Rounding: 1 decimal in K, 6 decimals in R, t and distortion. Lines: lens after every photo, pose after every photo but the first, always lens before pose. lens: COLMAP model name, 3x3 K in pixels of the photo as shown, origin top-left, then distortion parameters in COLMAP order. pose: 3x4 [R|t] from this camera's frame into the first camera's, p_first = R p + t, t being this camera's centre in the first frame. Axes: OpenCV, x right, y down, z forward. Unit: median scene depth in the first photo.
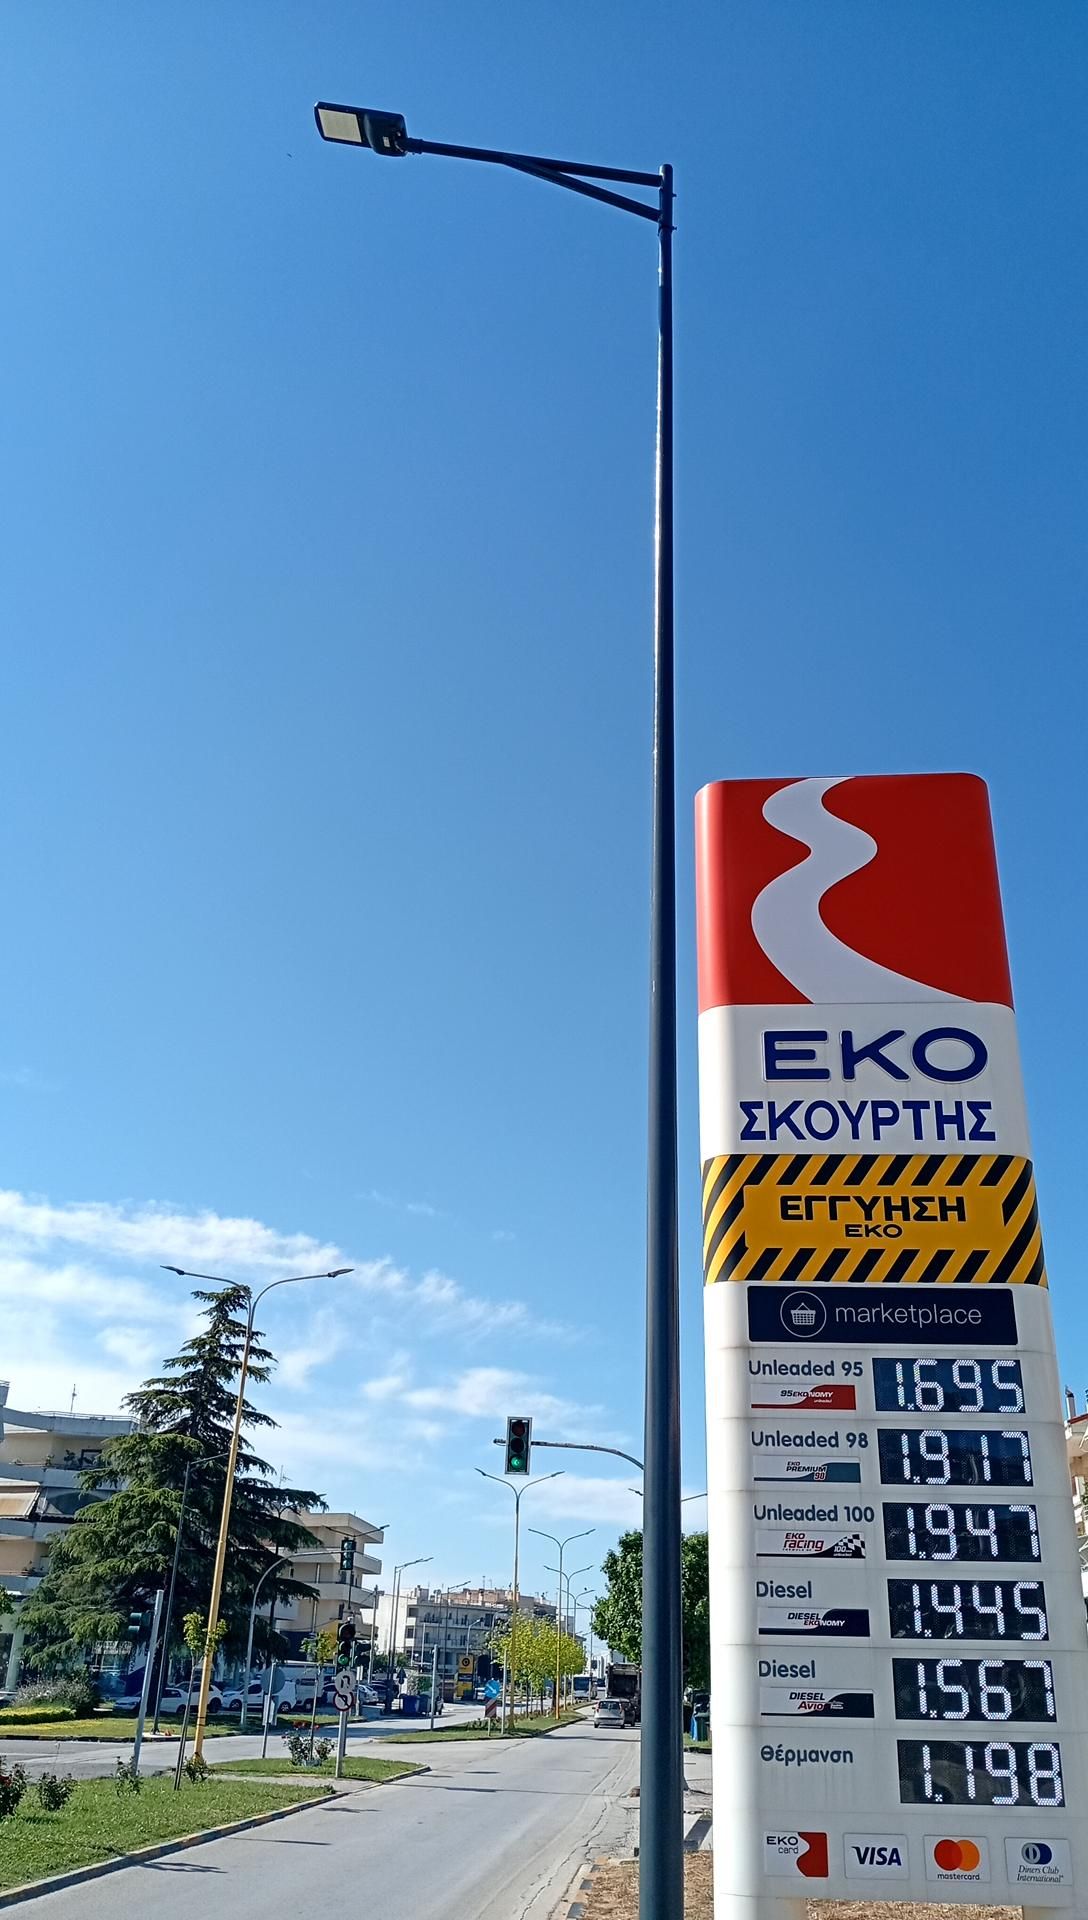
lens RADIAL K [[1491.9, 0, 564.5], [0, 1491.9, 918.9], [0, 0, 1]] dist [0.245934, -0.649044]
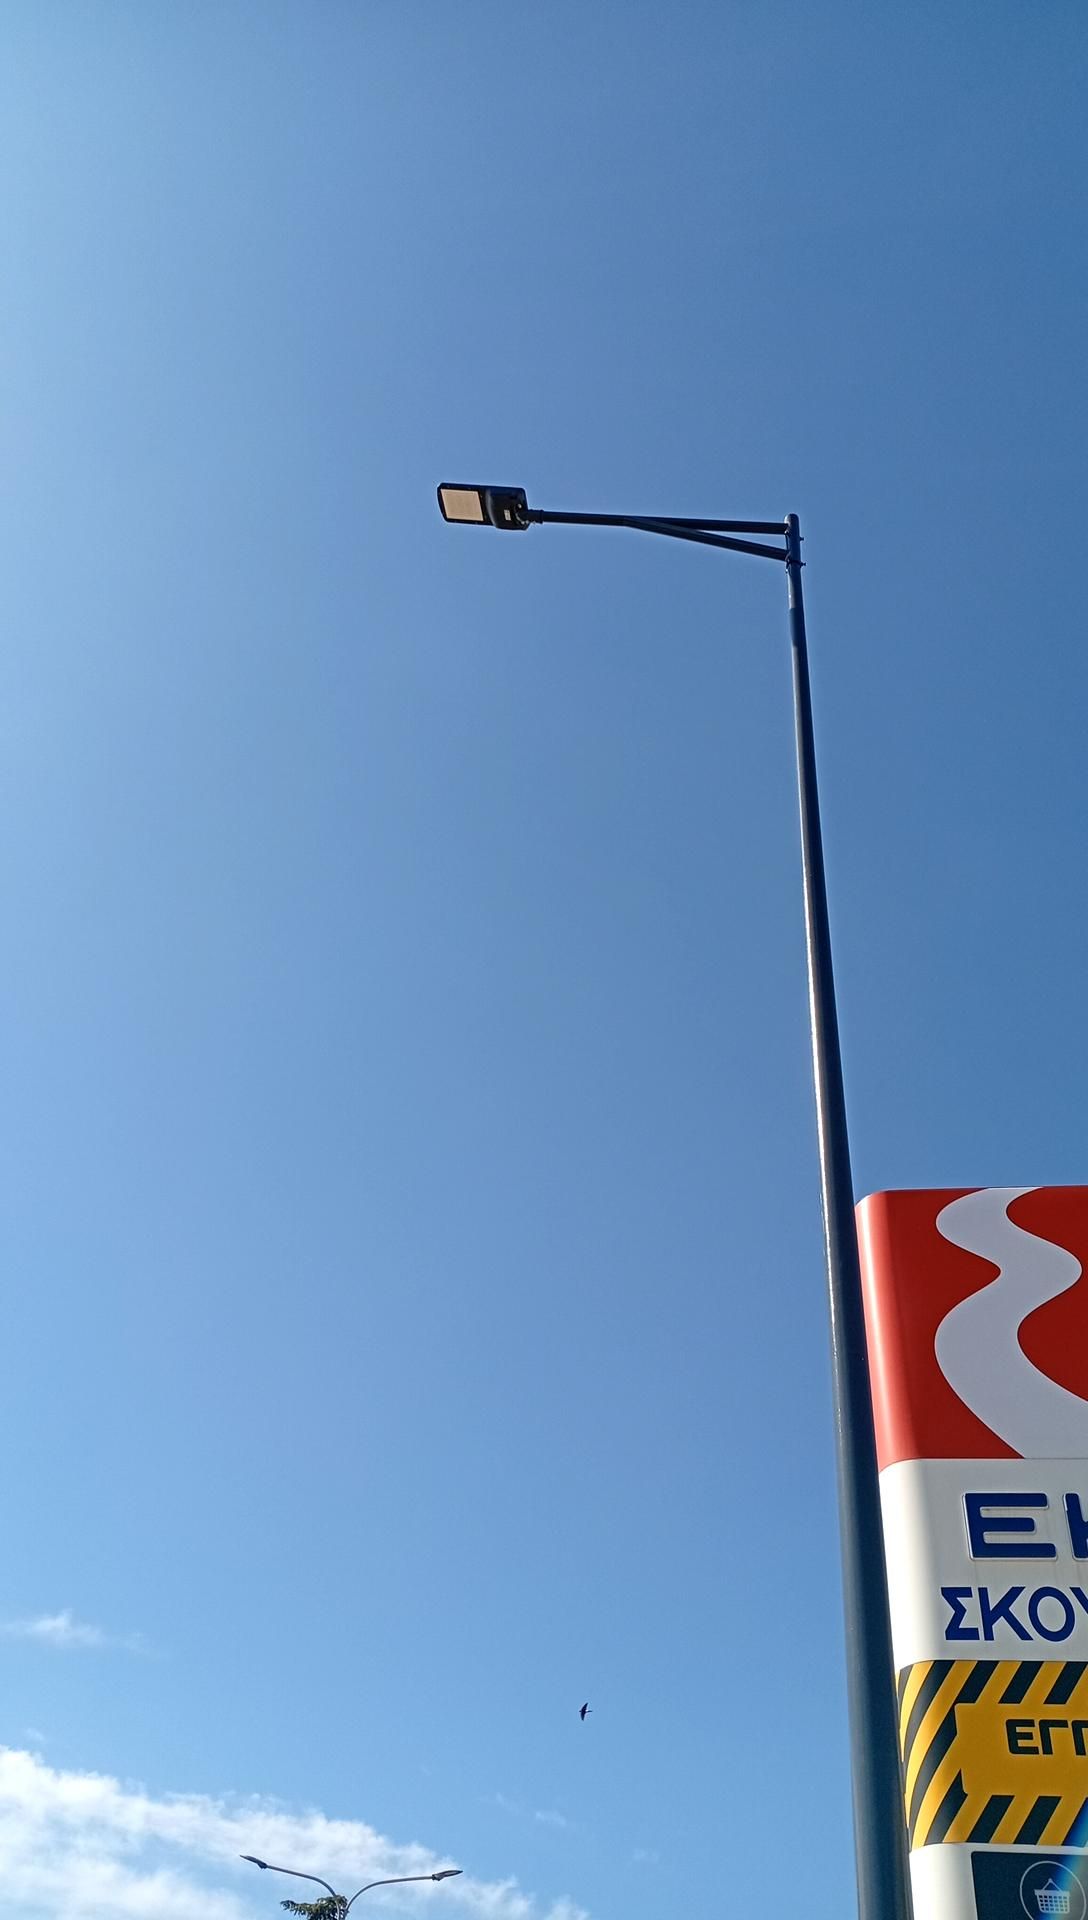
lens RADIAL K [[1500.1, 0, 552.9], [0, 1500.1, 930.2], [0, 0, 1]] dist [0.014733, -0.034197]
pose [[0.995347, -0.023866, -0.093350, -0.001573], [-0.009338, 0.940382, -0.339993, 0.068677], [0.095899, 0.339282, 0.935783, 0.144483]]
